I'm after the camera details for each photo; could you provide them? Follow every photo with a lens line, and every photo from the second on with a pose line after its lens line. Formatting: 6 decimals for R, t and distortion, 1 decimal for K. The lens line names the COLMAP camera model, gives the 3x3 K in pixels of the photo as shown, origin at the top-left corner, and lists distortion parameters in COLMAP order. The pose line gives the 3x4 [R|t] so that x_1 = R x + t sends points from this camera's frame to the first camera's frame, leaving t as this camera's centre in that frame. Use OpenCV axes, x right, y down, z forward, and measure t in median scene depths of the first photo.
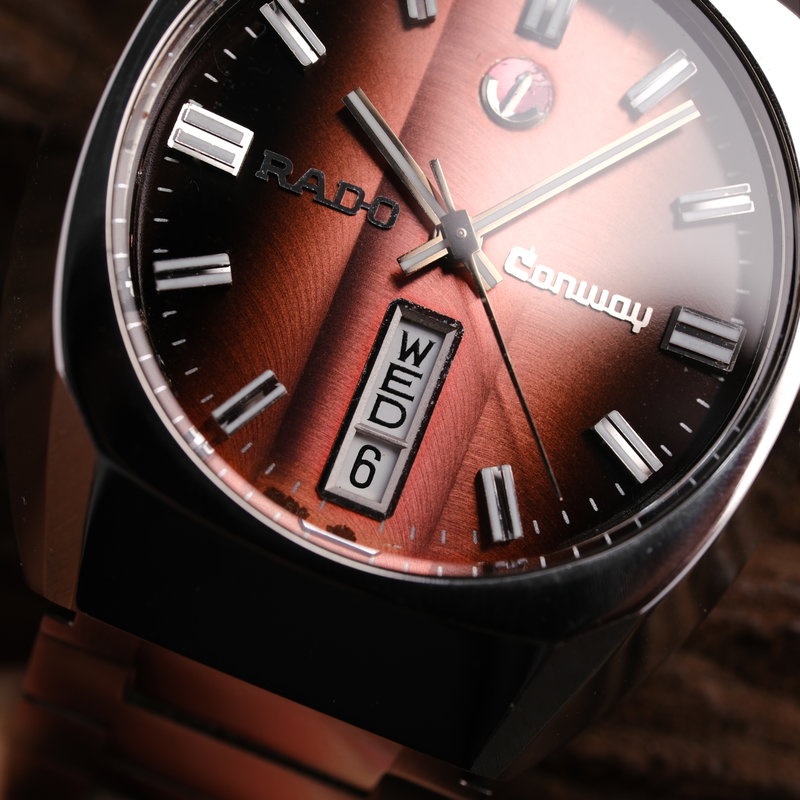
lens RADIAL K [[1462.9, 0, 401.5], [0, 1462.9, 394.0], [0, 0, 1]] dist [0.037528, 0.000000]
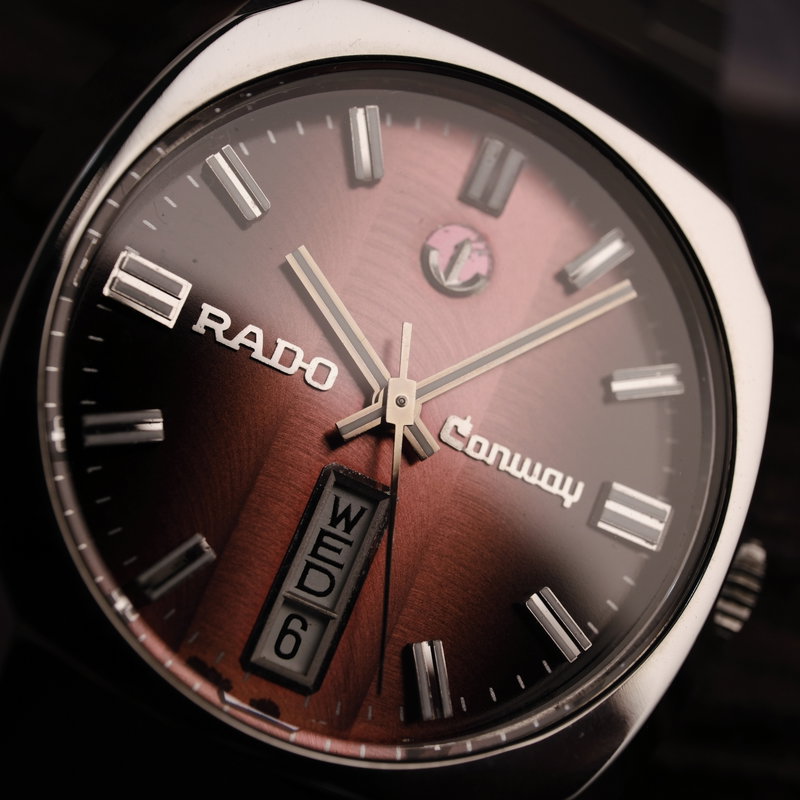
lens RADIAL K [[1462.9, 0, 400.9], [0, 1462.9, 401.7], [0, 0, 1]] dist [0.037528, 0.000000]
pose [[0.988268, 0.052626, 0.143373, -0.099070], [-0.044992, 0.997418, -0.055980, -0.053374], [-0.145949, 0.048873, 0.988084, 0.029510]]
